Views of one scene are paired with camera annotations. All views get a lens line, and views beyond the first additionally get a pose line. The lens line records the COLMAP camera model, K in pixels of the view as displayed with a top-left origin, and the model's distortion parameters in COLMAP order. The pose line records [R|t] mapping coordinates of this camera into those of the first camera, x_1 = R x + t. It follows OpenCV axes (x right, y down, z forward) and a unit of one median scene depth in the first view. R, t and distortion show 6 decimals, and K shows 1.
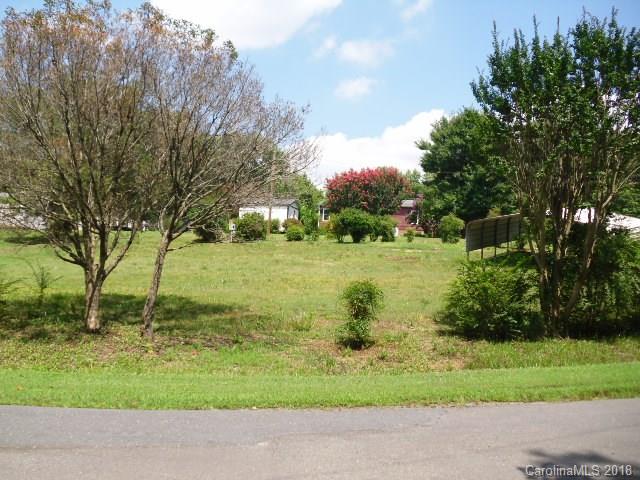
lens RADIAL K [[669.2, 0, 304.1], [0, 669.2, 257.3], [0, 0, 1]] dist [-0.206239, 0.224880]
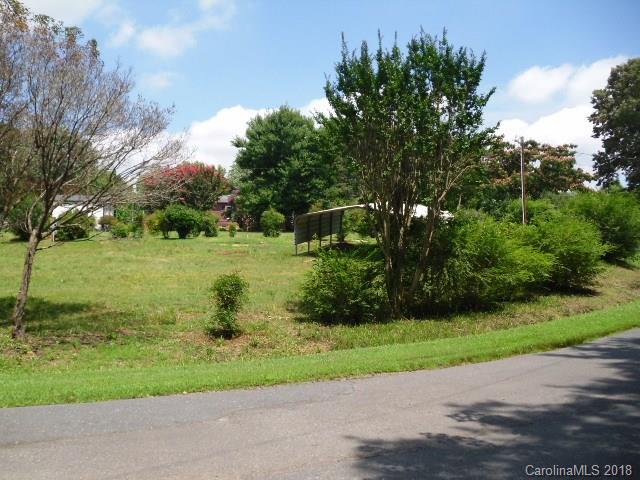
lens RADIAL K [[669.2, 0, 304.1], [0, 669.2, 257.3], [0, 0, 1]] dist [-0.206239, 0.224880]
pose [[0.956654, -0.029094, 0.289771, -0.098726], [0.027078, 0.999573, 0.010965, 0.000772], [-0.289967, -0.002644, 0.957033, -0.041968]]
